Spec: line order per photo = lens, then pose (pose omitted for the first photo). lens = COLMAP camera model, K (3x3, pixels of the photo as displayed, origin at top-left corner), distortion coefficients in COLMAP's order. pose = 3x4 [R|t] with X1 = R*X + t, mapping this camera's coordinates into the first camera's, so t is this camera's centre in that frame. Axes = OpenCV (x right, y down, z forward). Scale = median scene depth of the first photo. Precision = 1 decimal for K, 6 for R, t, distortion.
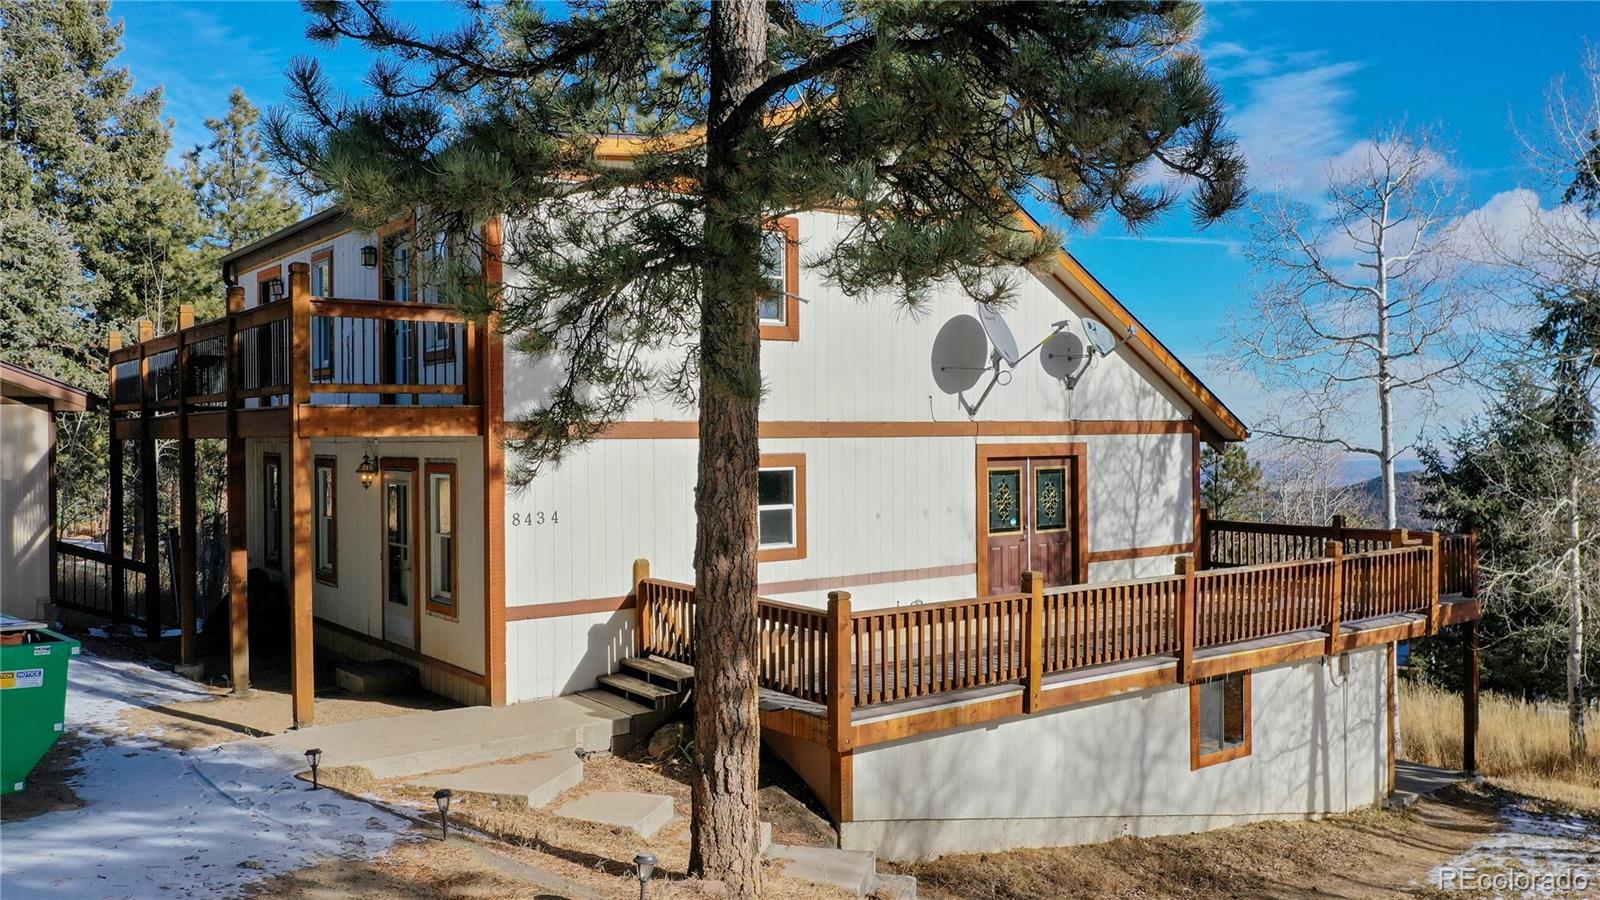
lens RADIAL K [[1283.3, 0, 797.3], [0, 1283.3, 446.3], [0, 0, 1]] dist [0.016020, -0.004221]
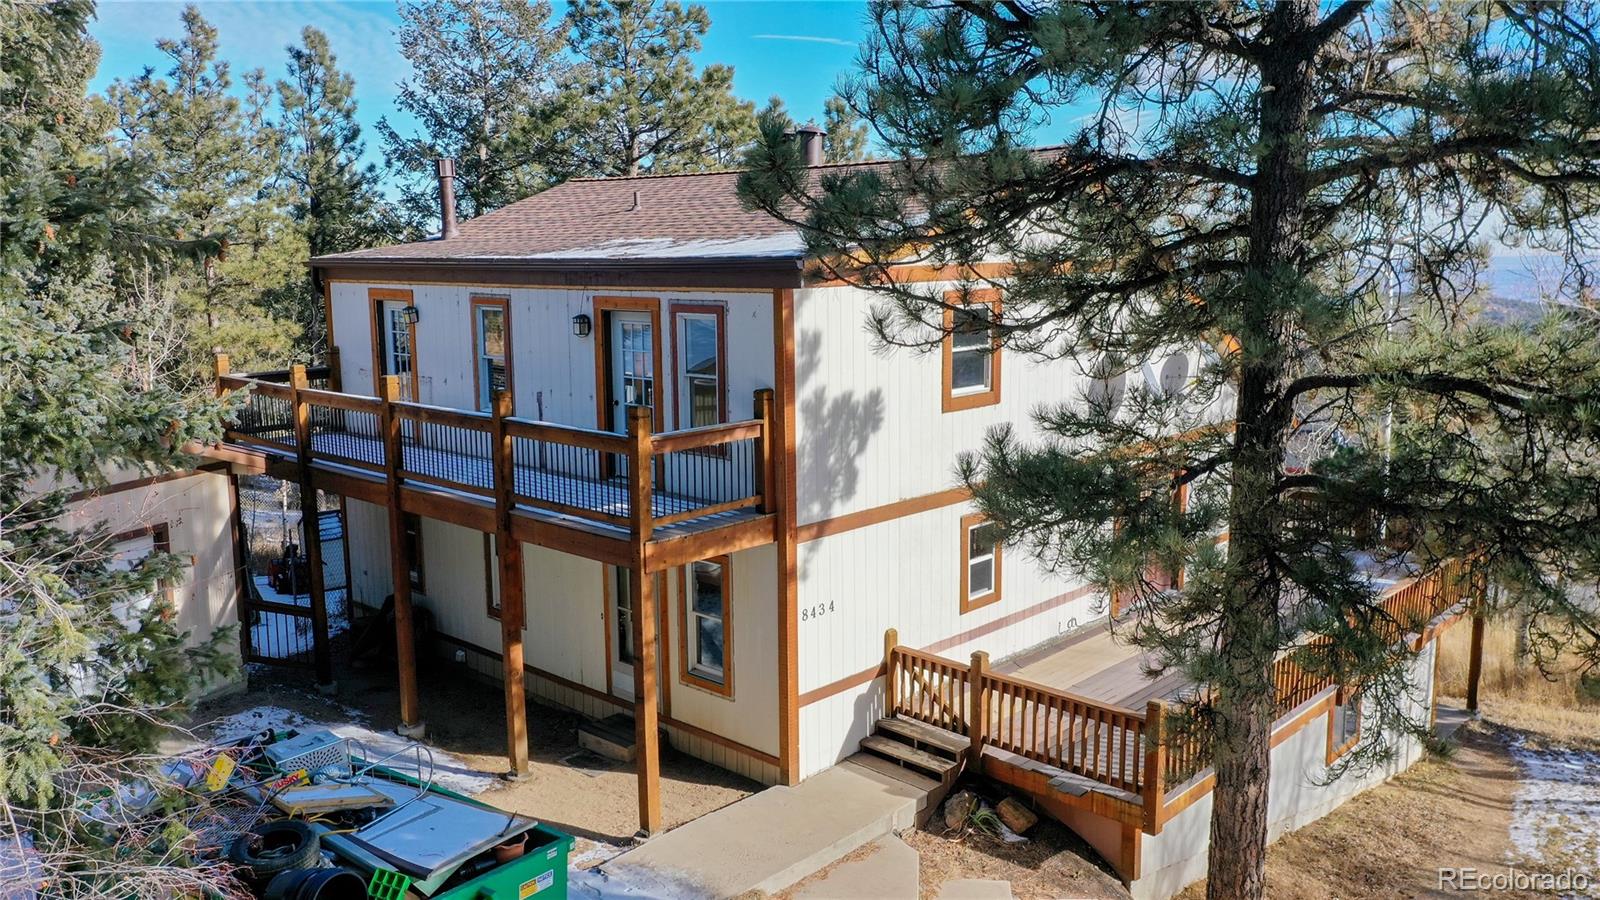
lens RADIAL K [[1283.3, 0, 799.2], [0, 1283.3, 447.9], [0, 0, 1]] dist [0.016020, -0.004221]
pose [[0.986686, -0.028903, 0.160047, -0.352895], [0.004967, 0.988977, 0.147983, -0.214922], [-0.162560, -0.145218, 0.975954, -0.017319]]
